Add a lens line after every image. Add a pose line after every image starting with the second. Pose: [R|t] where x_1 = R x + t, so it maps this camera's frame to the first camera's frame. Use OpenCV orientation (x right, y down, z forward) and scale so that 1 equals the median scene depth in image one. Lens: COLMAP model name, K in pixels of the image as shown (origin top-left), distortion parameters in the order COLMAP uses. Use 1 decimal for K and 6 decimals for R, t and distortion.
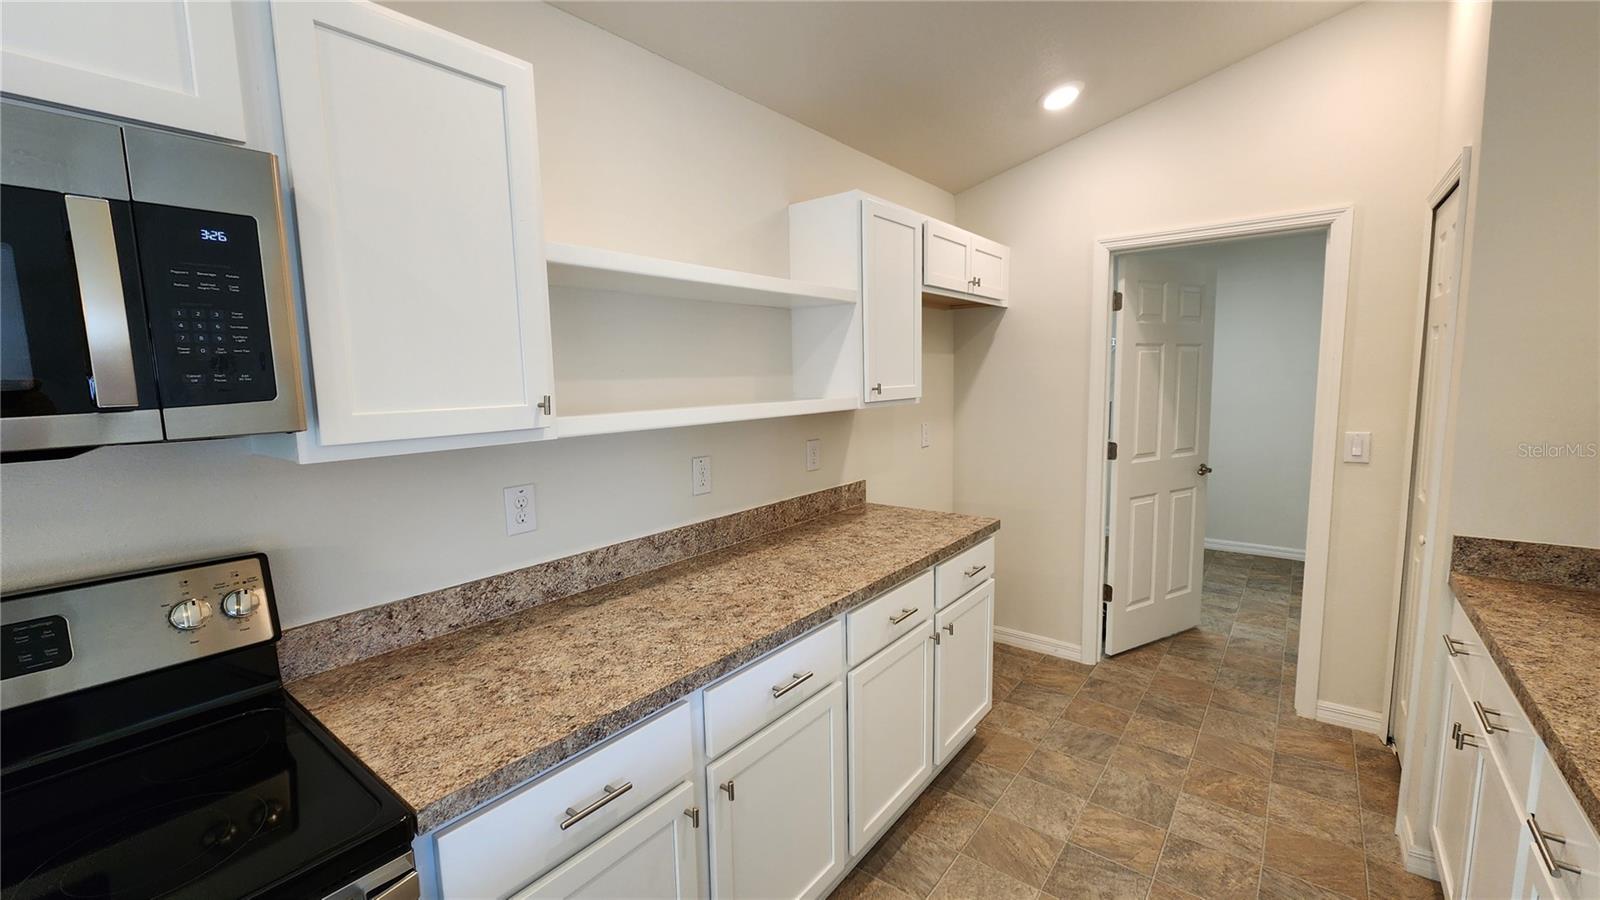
lens RADIAL K [[653.9, 0, 801.4], [0, 653.9, 451.5], [0, 0, 1]] dist [-0.000974, -0.001041]
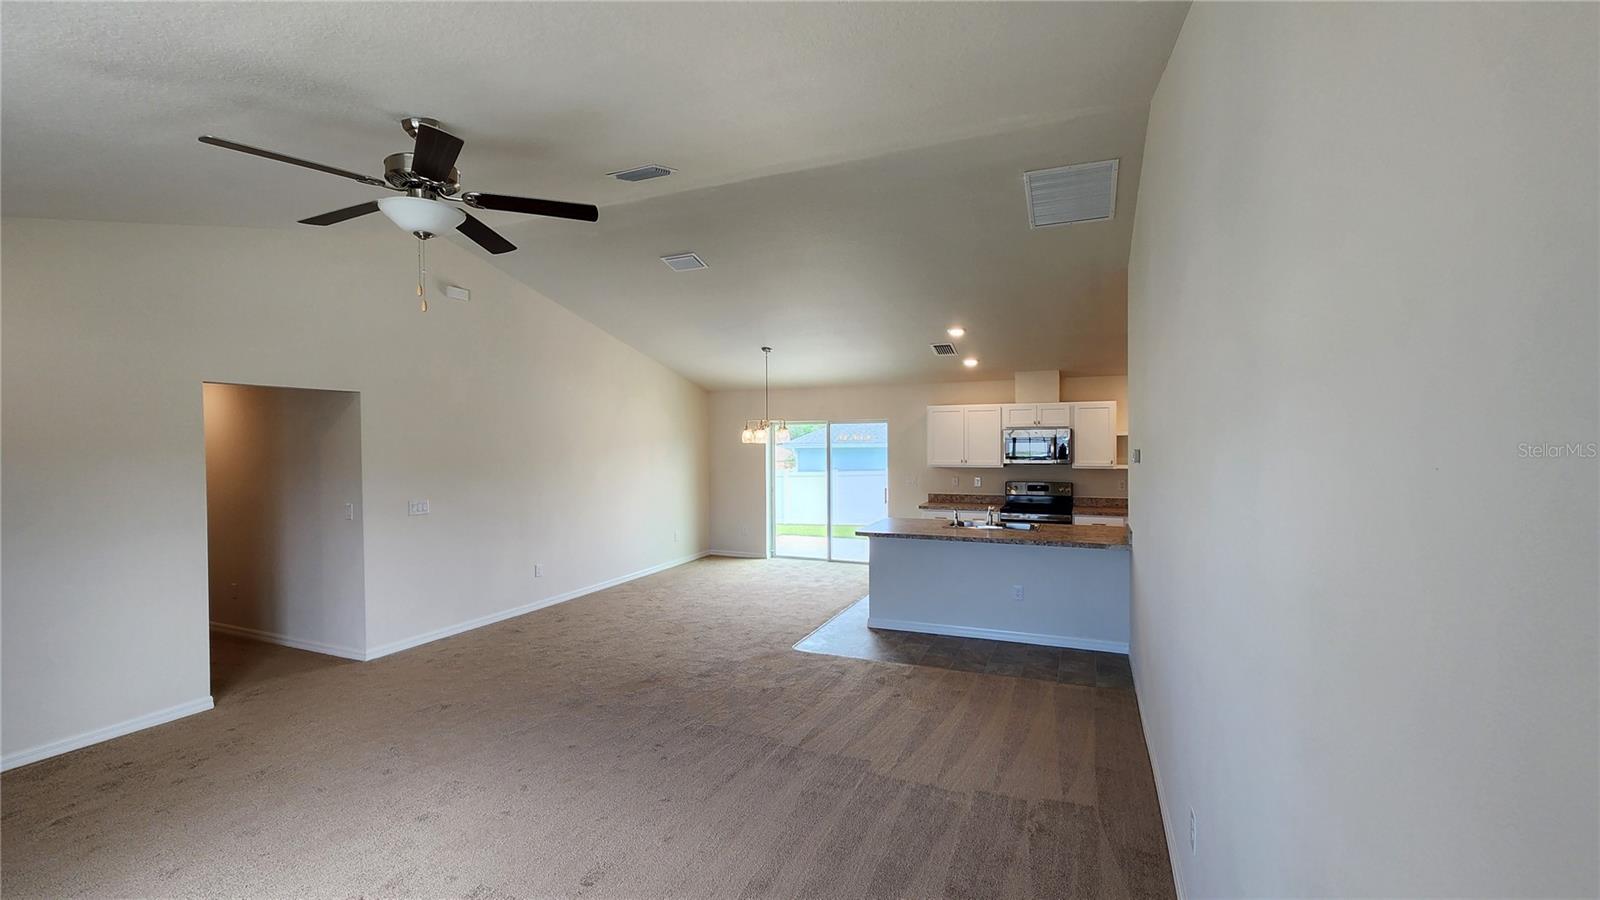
lens RADIAL K [[653.9, 0, 797.7], [0, 653.9, 442.6], [0, 0, 1]] dist [-0.000974, -0.001041]
pose [[0.244509, 0.017102, -0.969496, 2.502234], [-0.115457, 0.993245, -0.011598, 0.078186], [0.962749, 0.114771, 0.244832, -1.694607]]
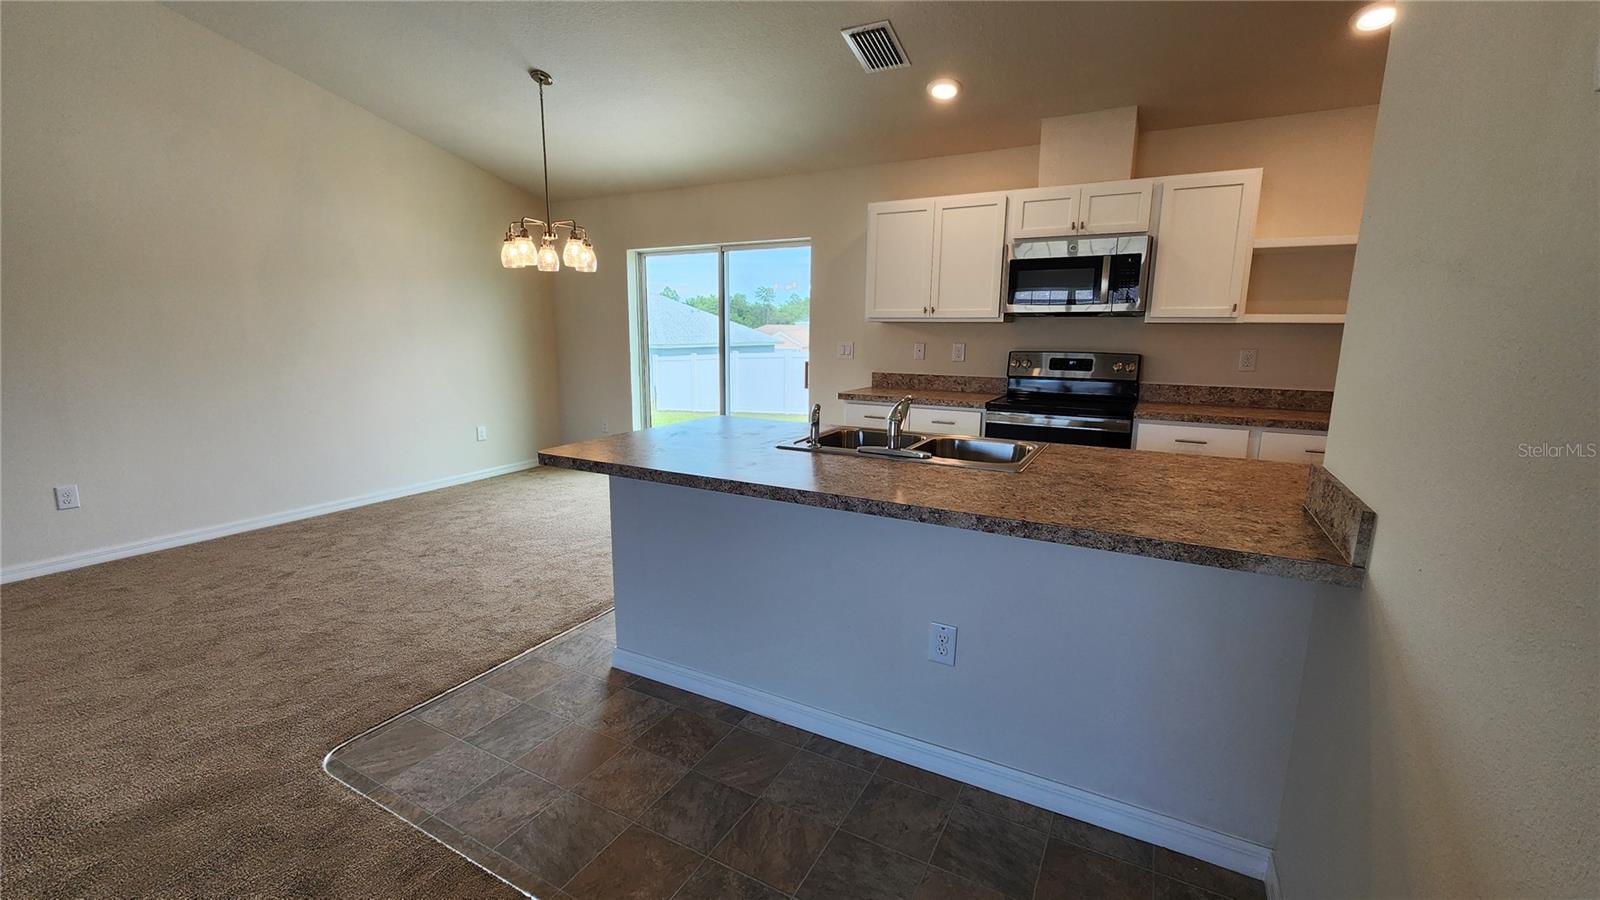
lens RADIAL K [[653.9, 0, 797.9], [0, 653.9, 448.6], [0, 0, 1]] dist [-0.000974, -0.001041]
pose [[0.157786, 0.197329, -0.967556, 1.109235], [-0.130075, 0.975446, 0.177726, 0.135066], [0.978869, 0.097812, 0.179579, -0.617331]]
